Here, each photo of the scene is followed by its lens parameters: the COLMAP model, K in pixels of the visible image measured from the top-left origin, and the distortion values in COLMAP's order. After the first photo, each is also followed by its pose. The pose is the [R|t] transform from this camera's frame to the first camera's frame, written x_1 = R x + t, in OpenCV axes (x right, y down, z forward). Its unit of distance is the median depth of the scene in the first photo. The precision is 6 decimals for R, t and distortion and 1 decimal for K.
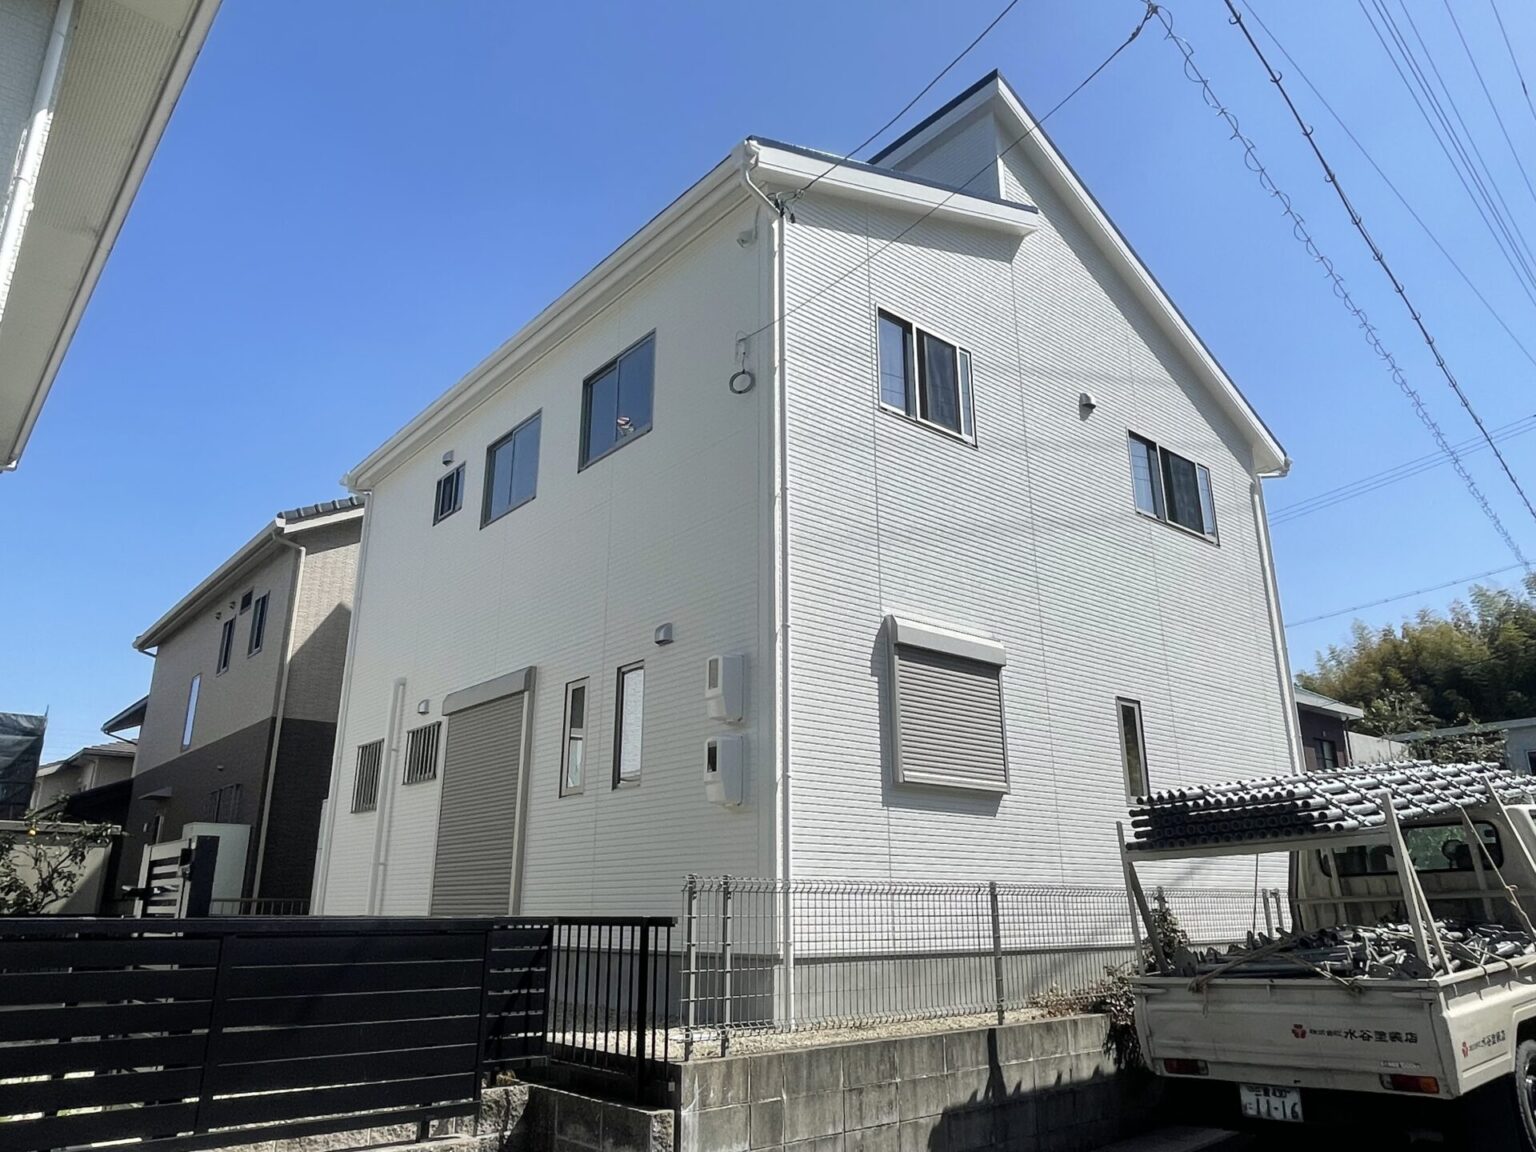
lens RADIAL K [[1044.0, 0, 768.0], [0, 1044.0, 576.0], [0, 0, 1]] dist [0.009247, -0.053633]
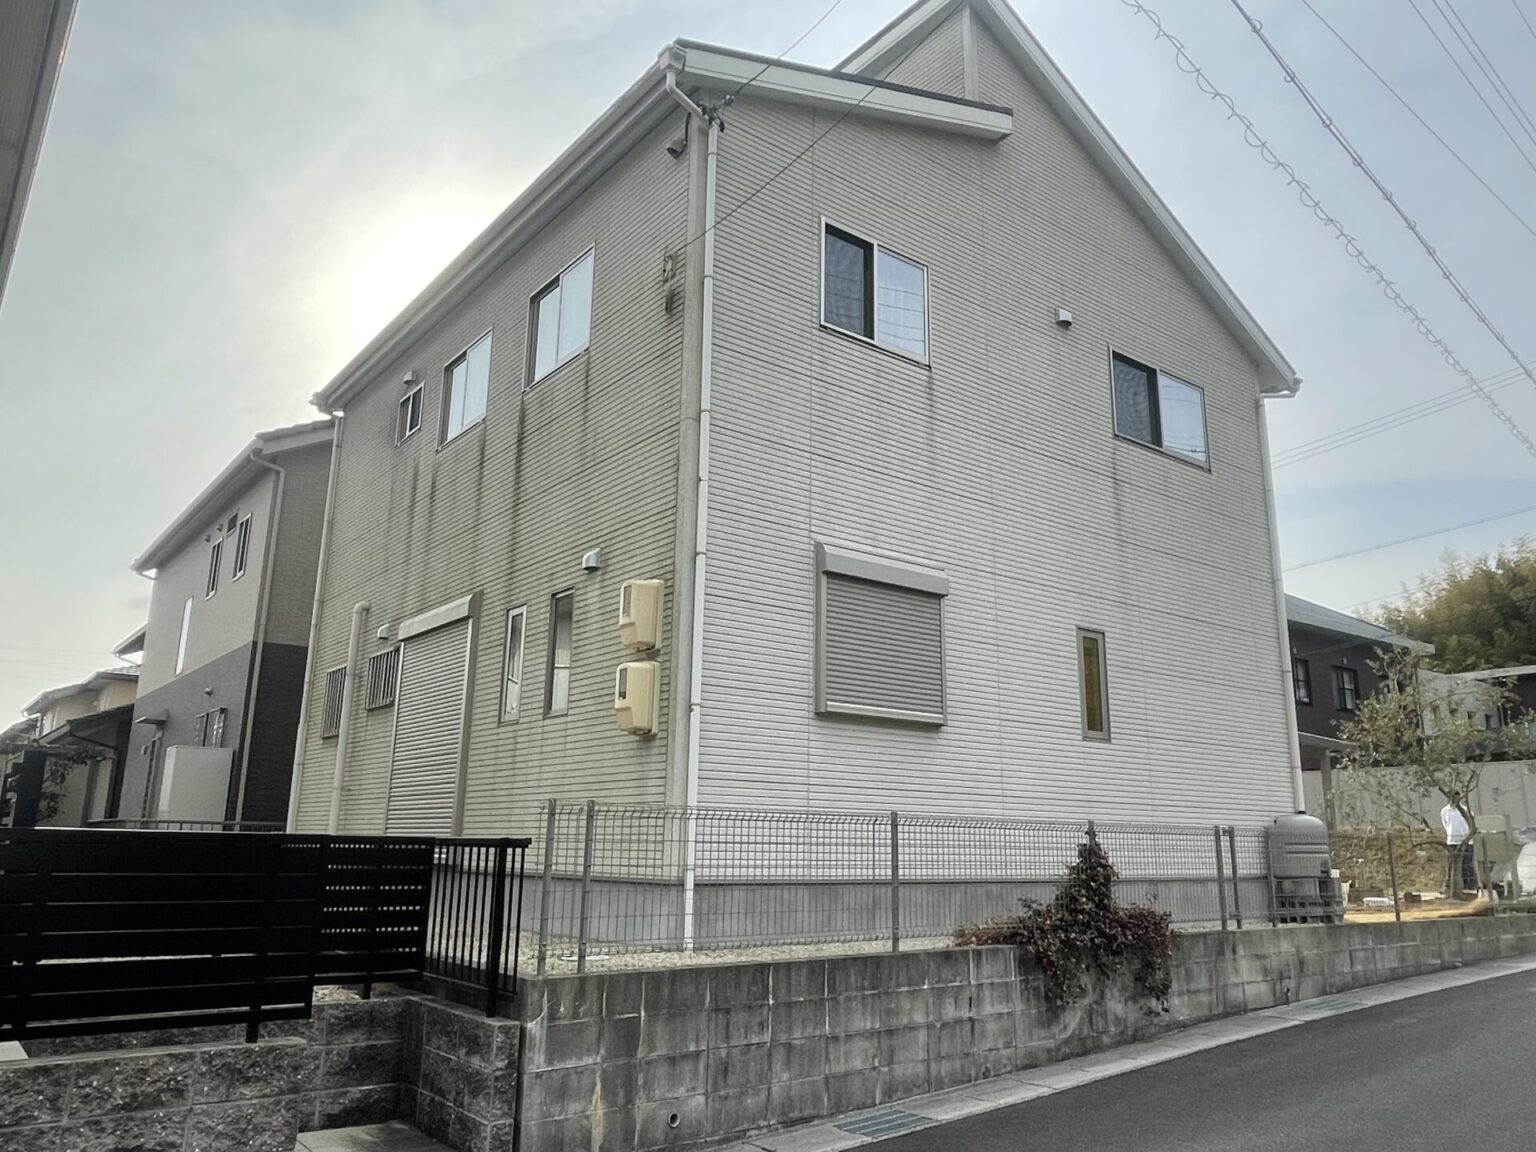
lens RADIAL K [[1086.9, 0, 768.0], [0, 1086.9, 576.0], [0, 0, 1]] dist [-0.002529, -0.003413]
pose [[0.998844, 0.007436, -0.047492, 0.151681], [-0.004063, 0.997487, 0.070727, -0.004162], [0.047898, -0.070453, 0.996364, -0.021735]]
